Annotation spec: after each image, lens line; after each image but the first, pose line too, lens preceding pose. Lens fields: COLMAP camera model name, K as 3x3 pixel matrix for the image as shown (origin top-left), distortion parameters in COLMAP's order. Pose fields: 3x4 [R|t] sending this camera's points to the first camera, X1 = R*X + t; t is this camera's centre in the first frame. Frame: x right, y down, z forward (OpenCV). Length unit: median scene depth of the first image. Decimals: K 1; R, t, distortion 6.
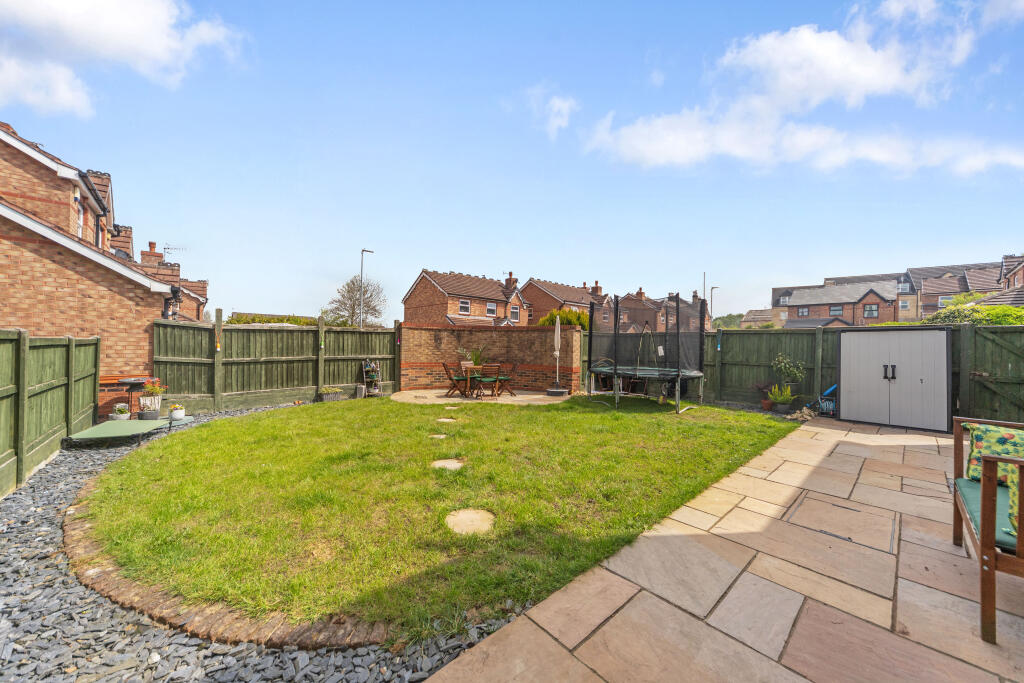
lens RADIAL K [[354.0, 0, 511.1], [0, 354.0, 333.9], [0, 0, 1]] dist [-0.000275, -0.000030]
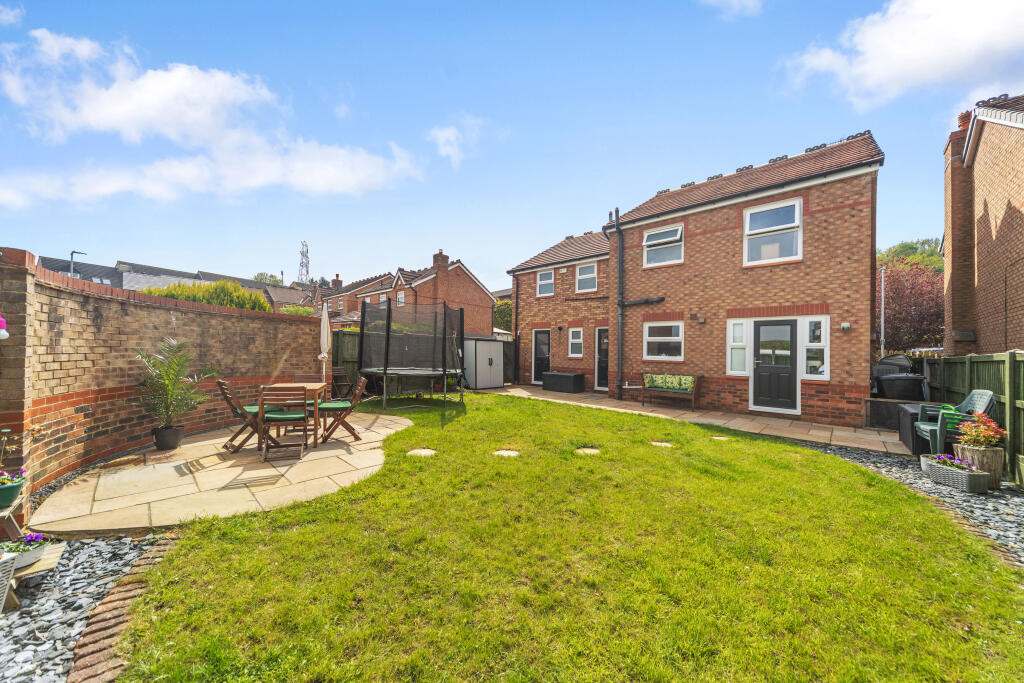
lens RADIAL K [[349.1, 0, 512.8], [0, 349.1, 343.9], [0, 0, 1]] dist [0.000922, 0.000073]
pose [[-0.100537, 0.005969, 0.994915, -0.662679], [-0.059666, 0.998146, -0.012017, 0.017765], [-0.993143, -0.060570, -0.099995, 0.775063]]
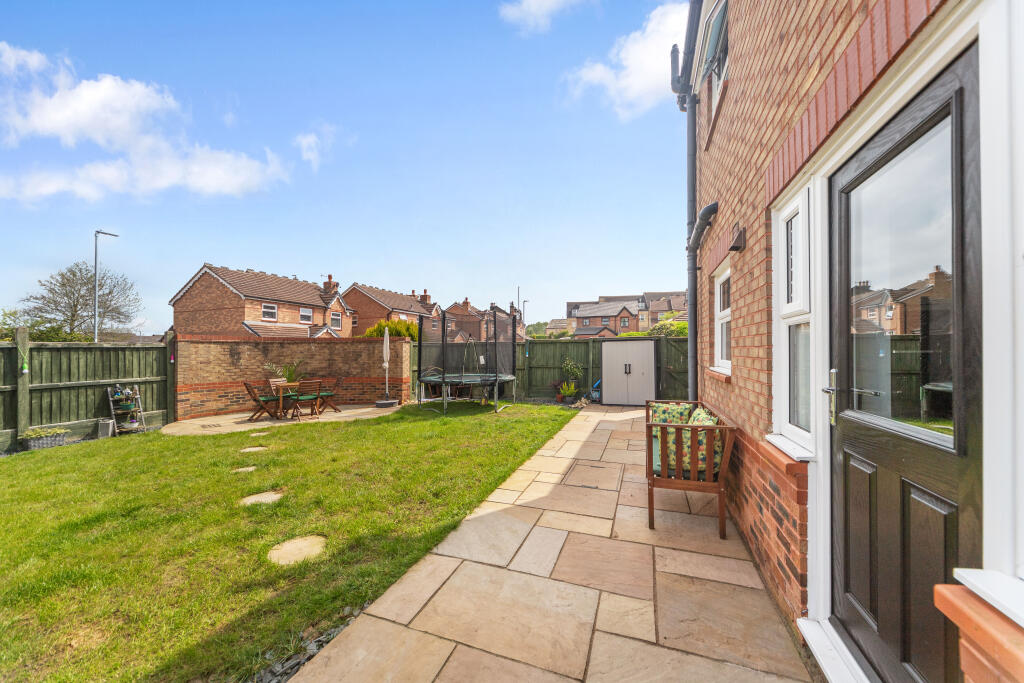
lens RADIAL K [[349.0, 0, 513.0], [0, 349.0, 346.9], [0, 0, 1]] dist [0.001626, 0.000081]
pose [[0.886753, -0.021028, 0.461765, -0.007271], [0.012343, 0.999686, 0.021821, -0.014421], [-0.462079, -0.013650, 0.886734, -0.039088]]
